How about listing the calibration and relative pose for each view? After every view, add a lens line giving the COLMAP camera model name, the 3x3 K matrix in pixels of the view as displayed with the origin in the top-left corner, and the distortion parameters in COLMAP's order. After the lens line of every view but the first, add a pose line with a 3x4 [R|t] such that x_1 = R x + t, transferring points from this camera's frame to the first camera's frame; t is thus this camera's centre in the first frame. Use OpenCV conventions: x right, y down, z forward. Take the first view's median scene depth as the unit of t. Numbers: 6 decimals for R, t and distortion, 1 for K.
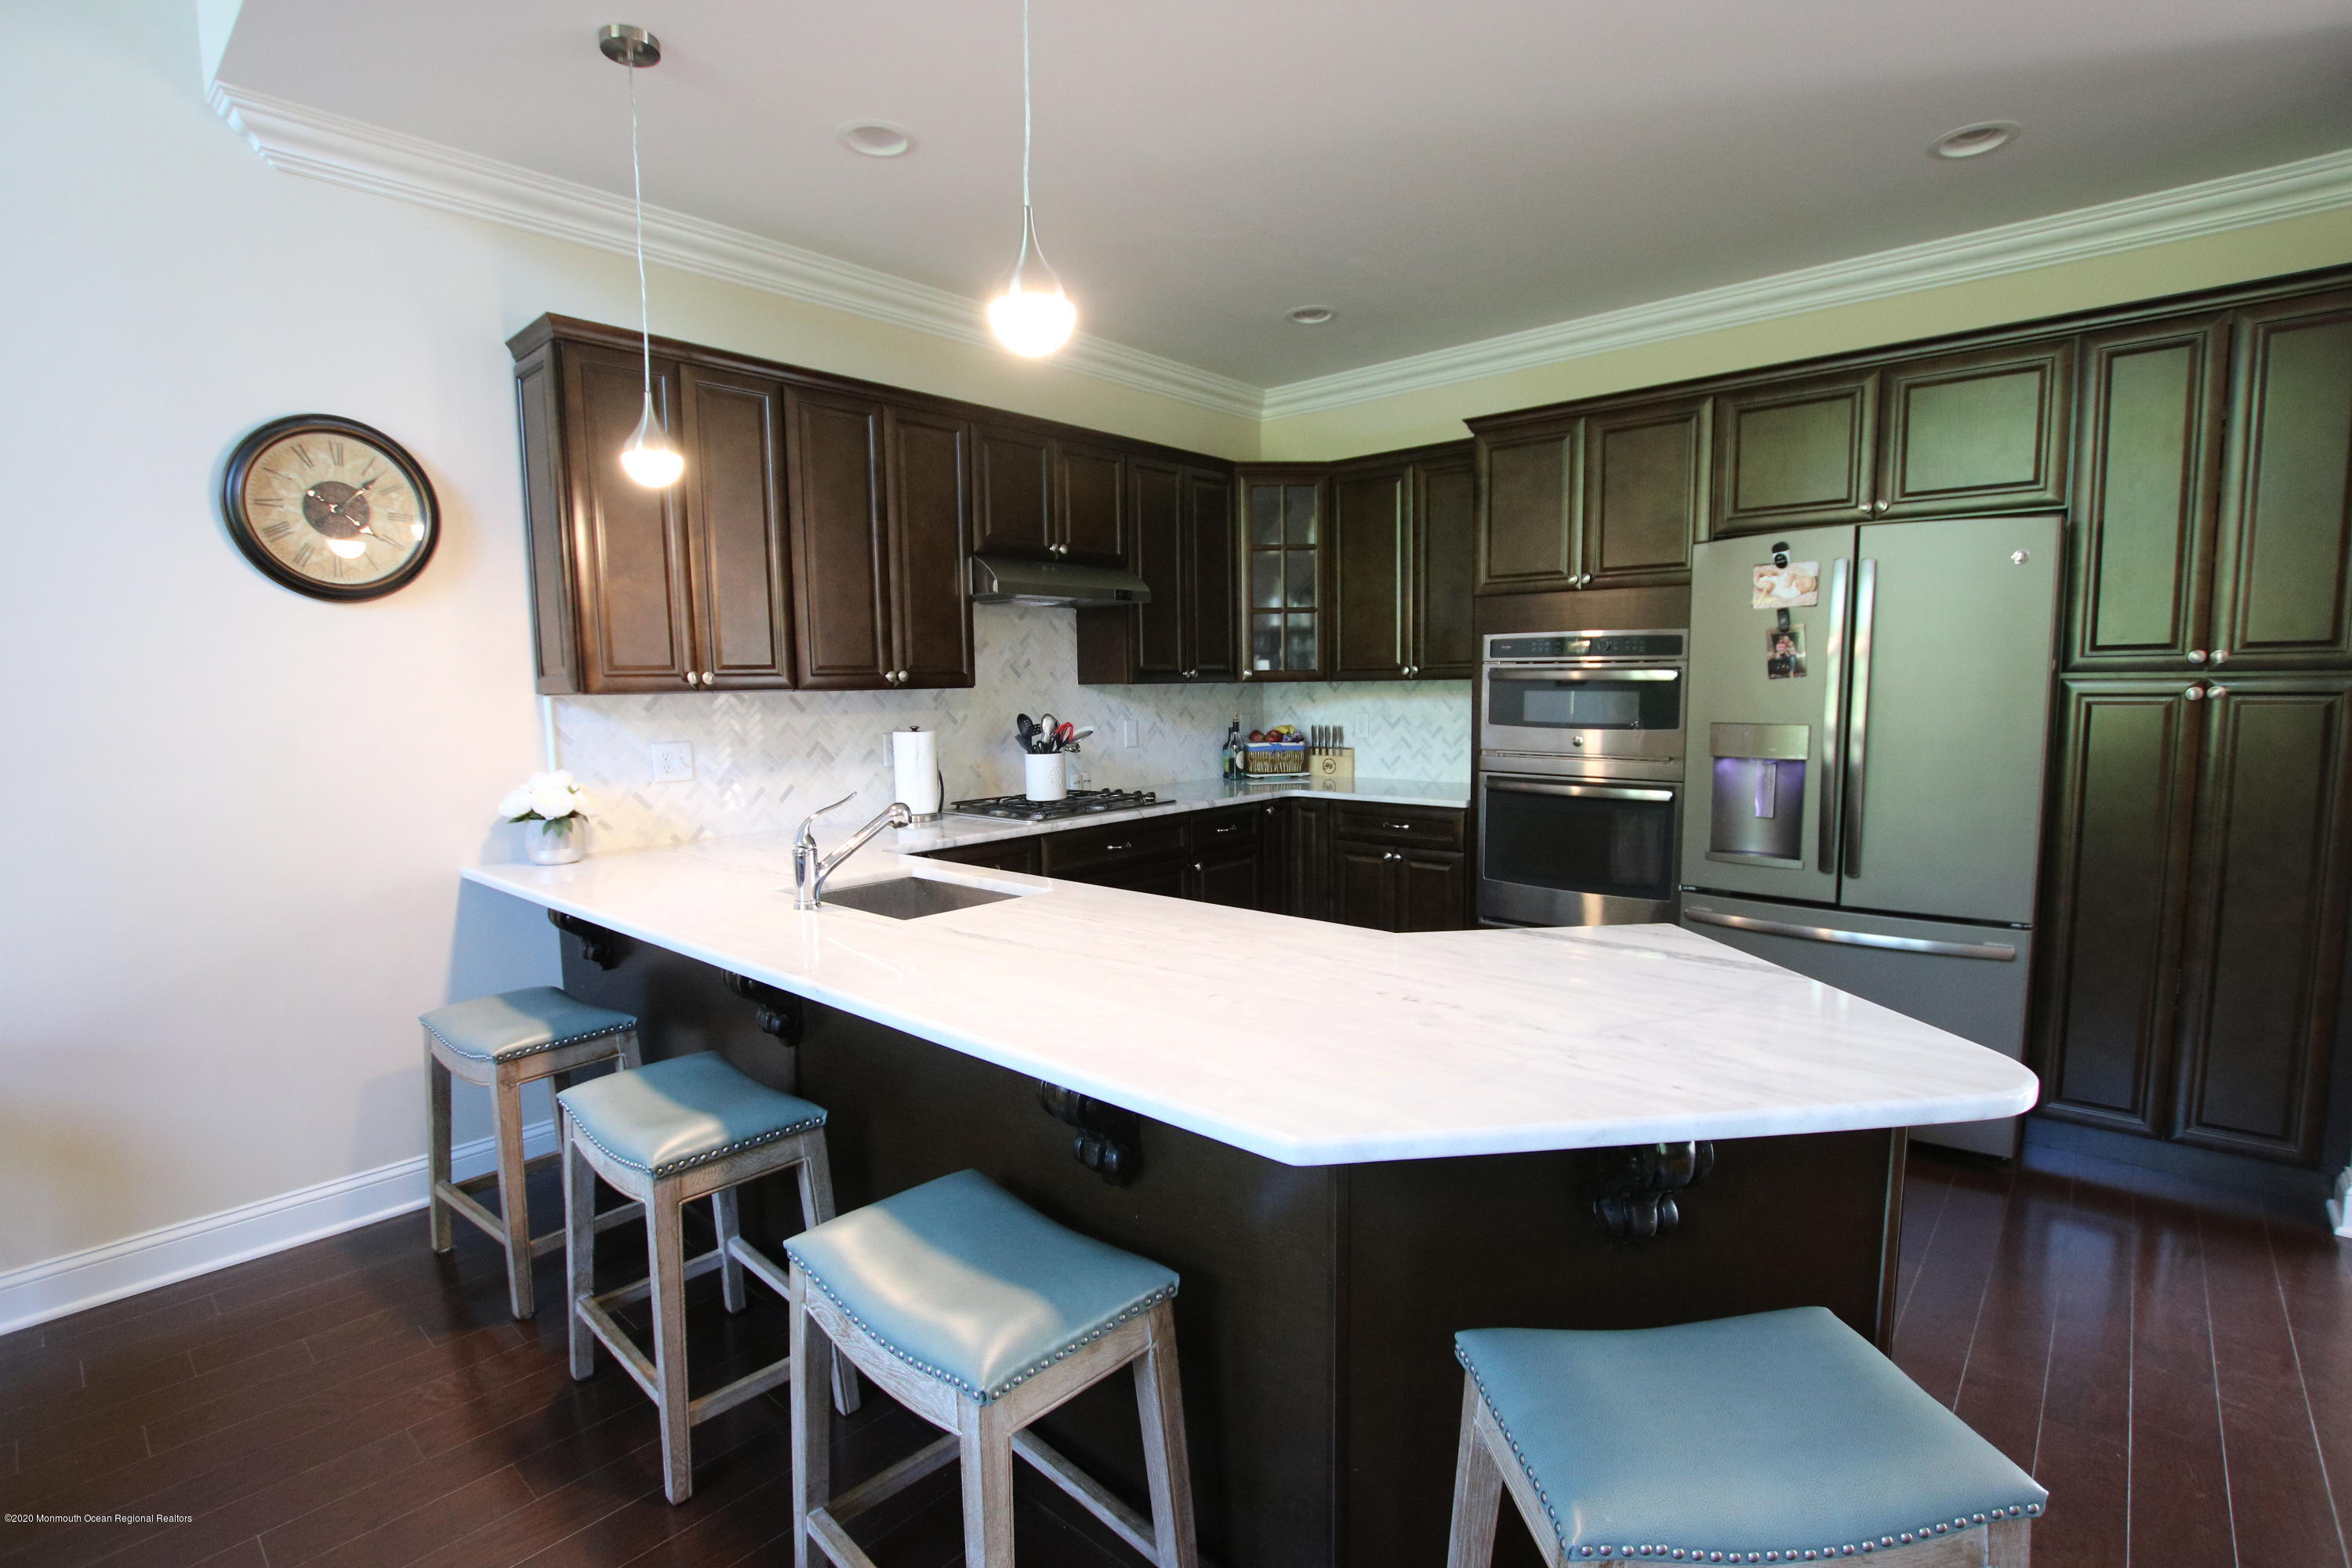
lens RADIAL K [[1091.7, 0, 1172.2], [0, 1091.7, 807.8], [0, 0, 1]] dist [-0.036396, 0.005716]
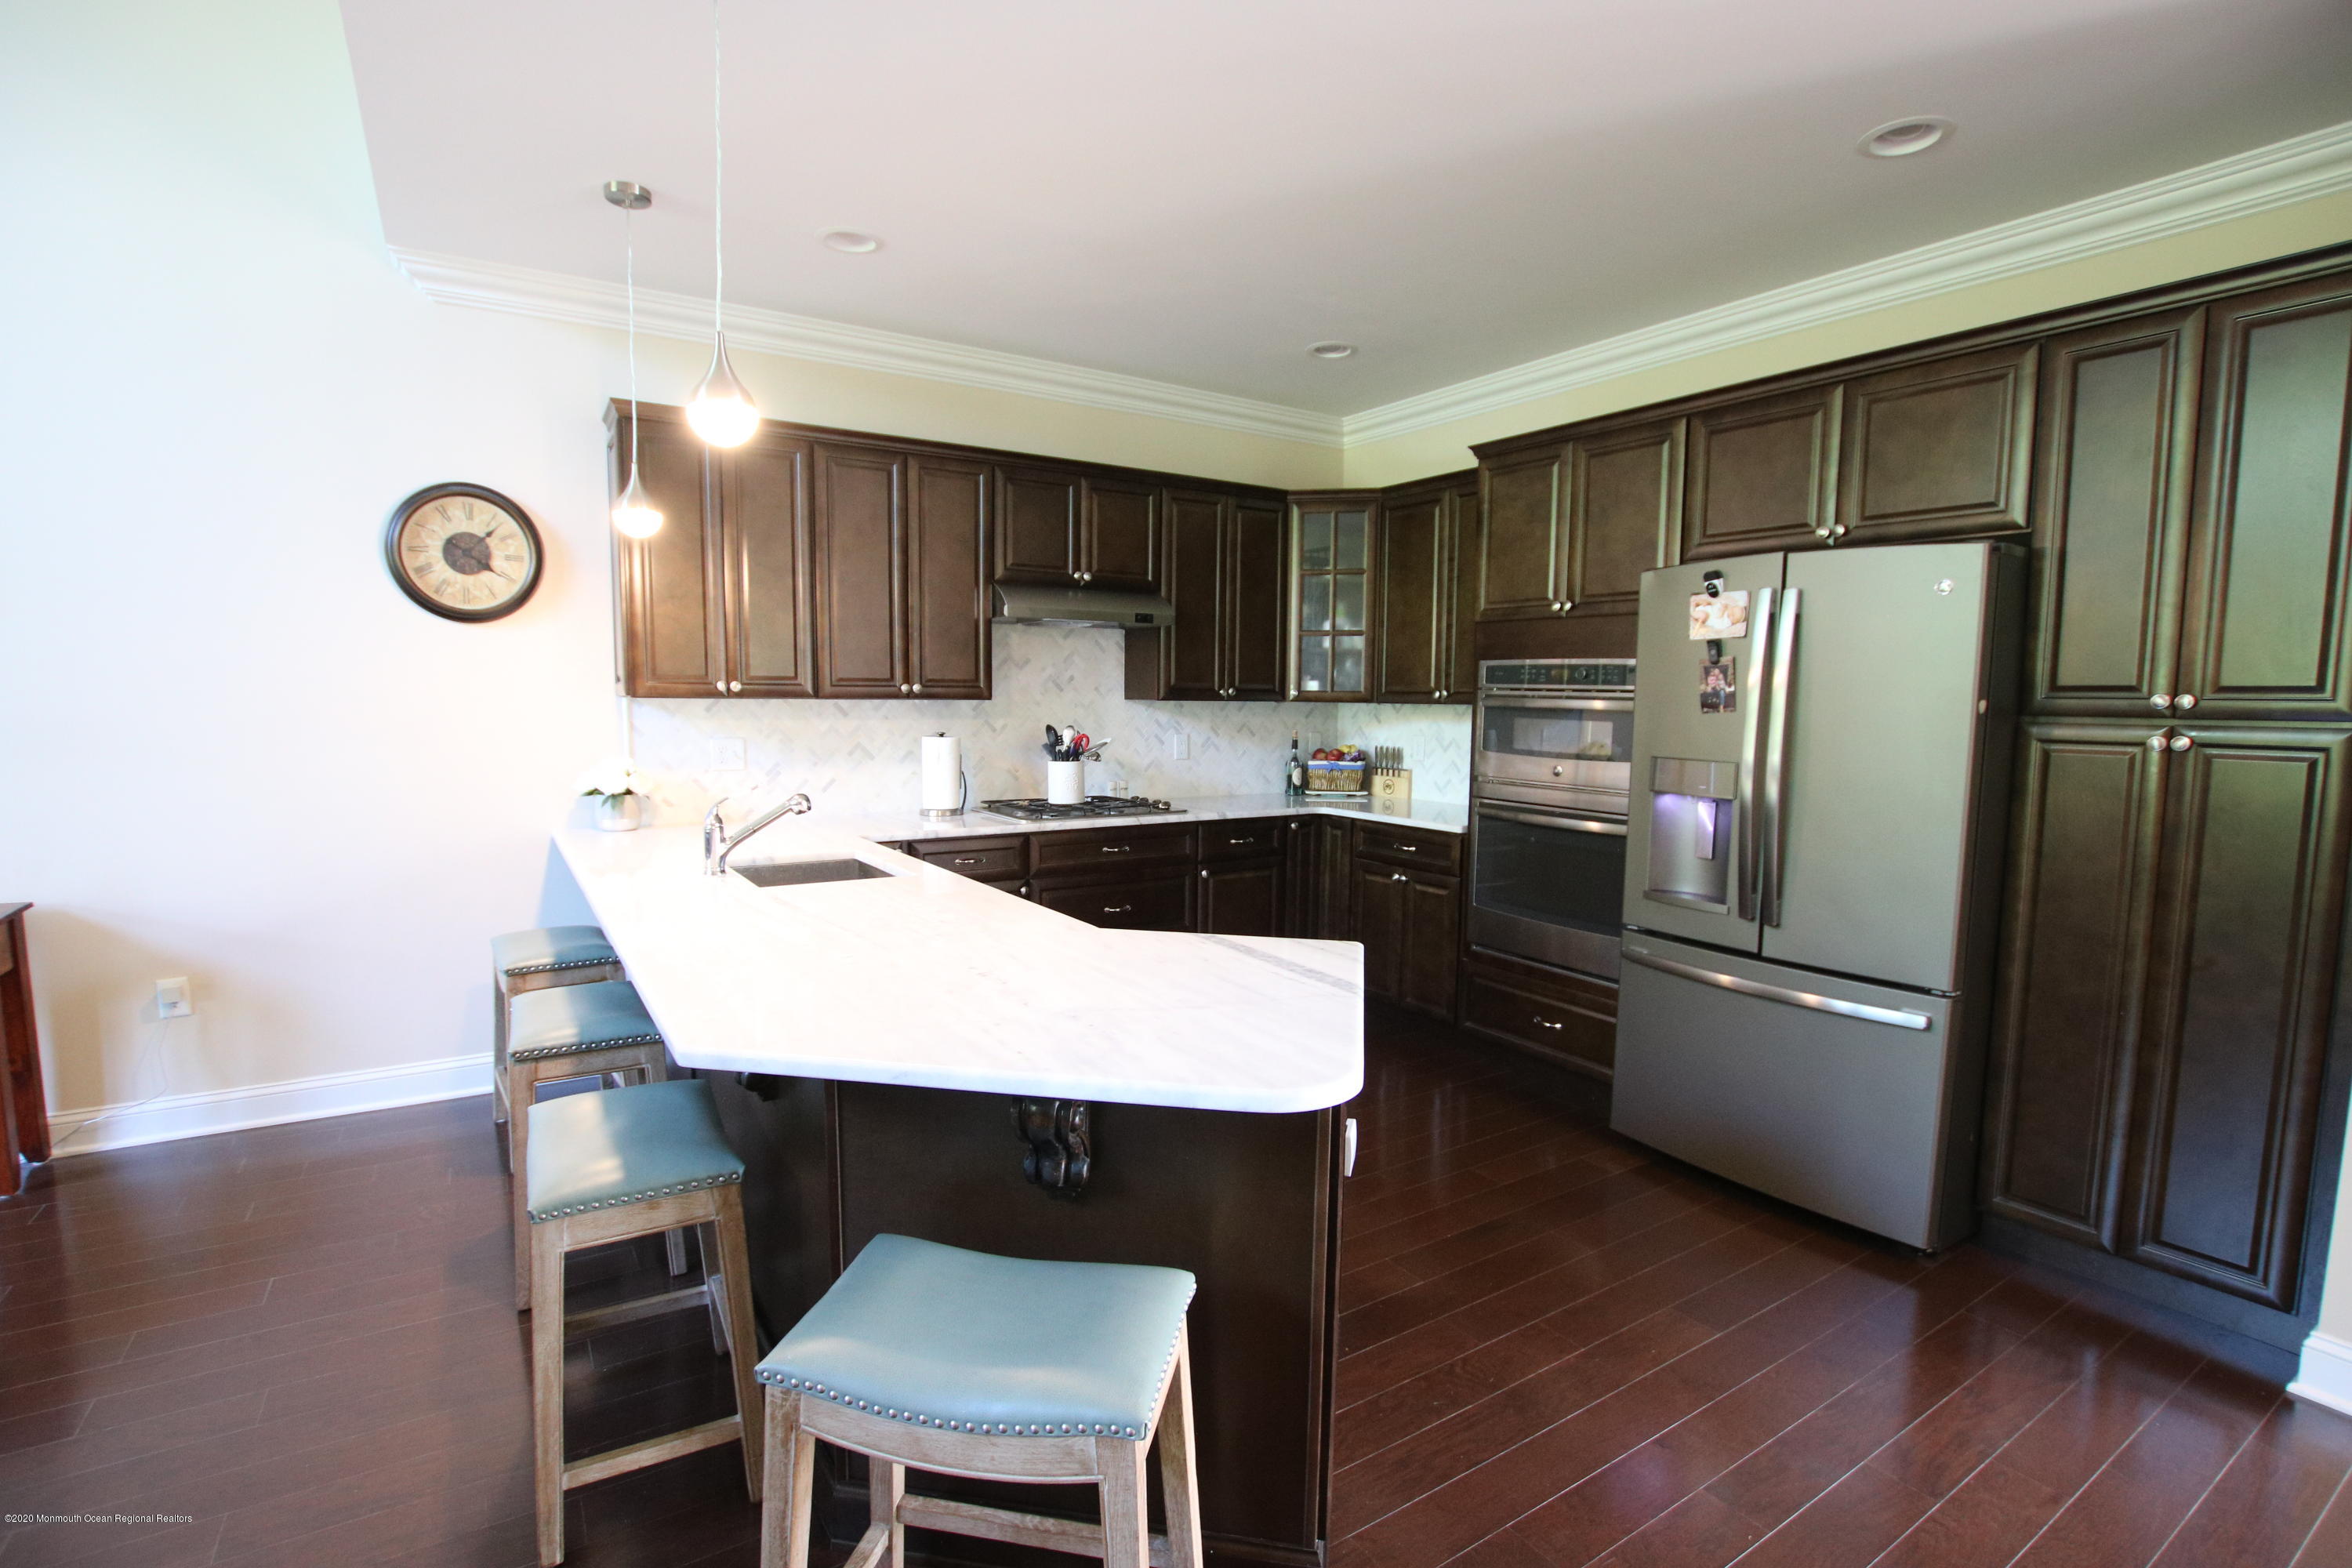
lens RADIAL K [[1091.7, 0, 1172.2], [0, 1091.7, 807.8], [0, 0, 1]] dist [-0.036396, 0.005716]
pose [[0.963574, 0.052853, -0.262167, 0.335885], [-0.055827, 0.998433, -0.003903, -0.005383], [0.261550, 0.018396, 0.965015, -0.042436]]
